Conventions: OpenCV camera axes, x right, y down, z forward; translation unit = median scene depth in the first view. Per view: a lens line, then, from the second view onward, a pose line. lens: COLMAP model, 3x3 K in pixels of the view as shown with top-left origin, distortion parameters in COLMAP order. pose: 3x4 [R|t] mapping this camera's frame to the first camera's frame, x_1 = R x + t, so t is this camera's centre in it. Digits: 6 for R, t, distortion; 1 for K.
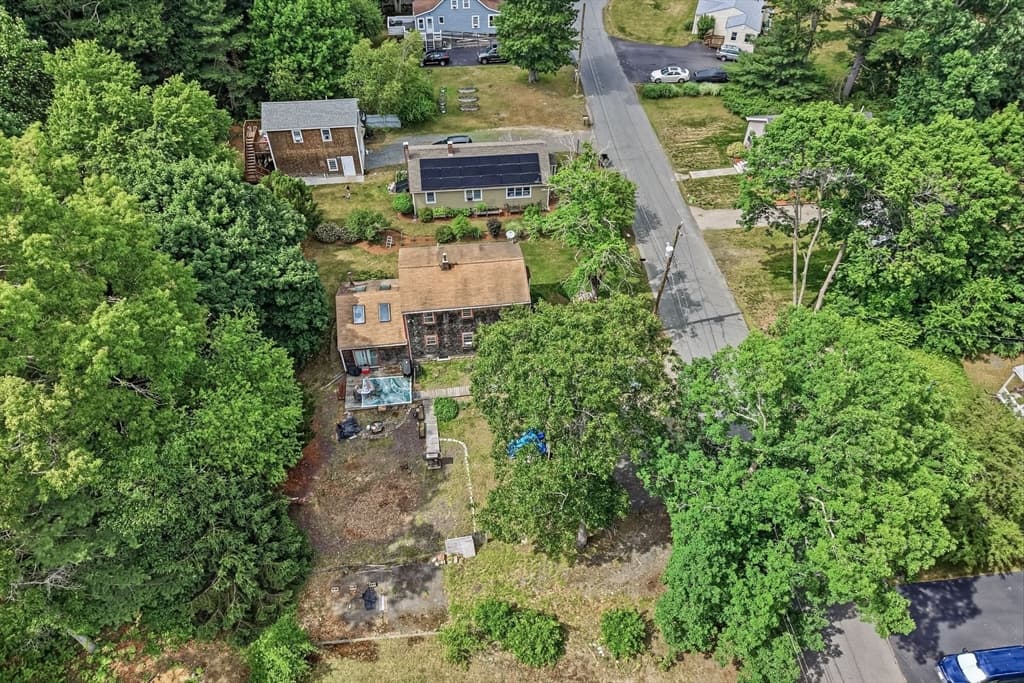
lens RADIAL K [[670.6, 0, 512.0], [0, 670.6, 341.5], [0, 0, 1]] dist [0.032689, -0.040318]
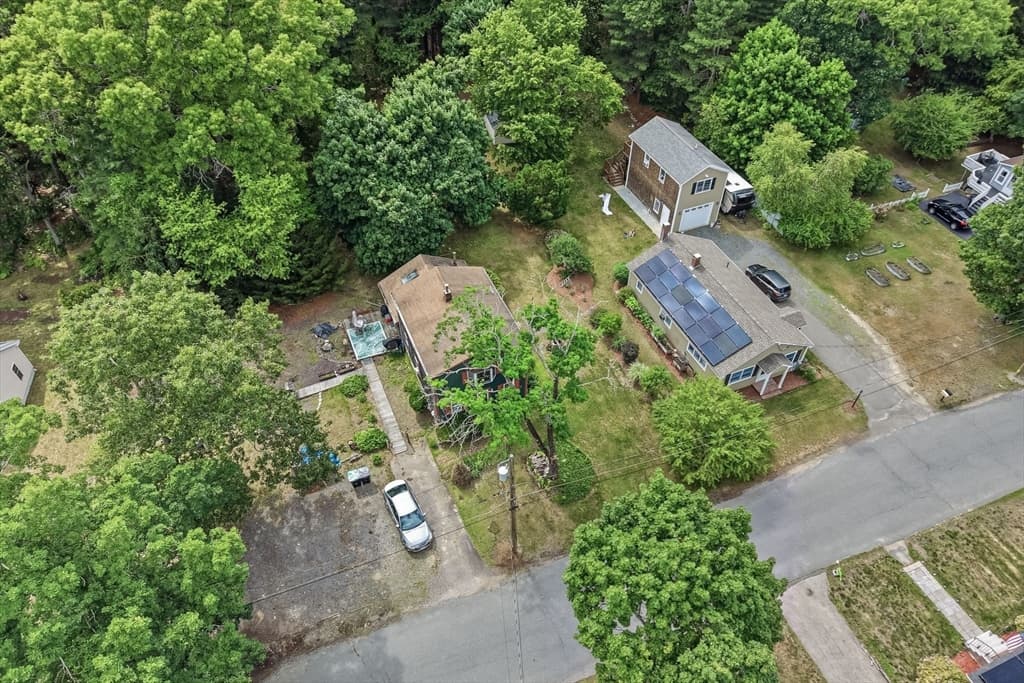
lens RADIAL K [[682.3, 0, 512.0], [0, 682.3, 341.5], [0, 0, 1]] dist [0.030819, -0.042472]
pose [[0.271058, 0.689344, -0.671813, 0.474214], [-0.694028, 0.623577, 0.359828, -0.369630], [0.666973, 0.368722, 0.647450, 0.343603]]
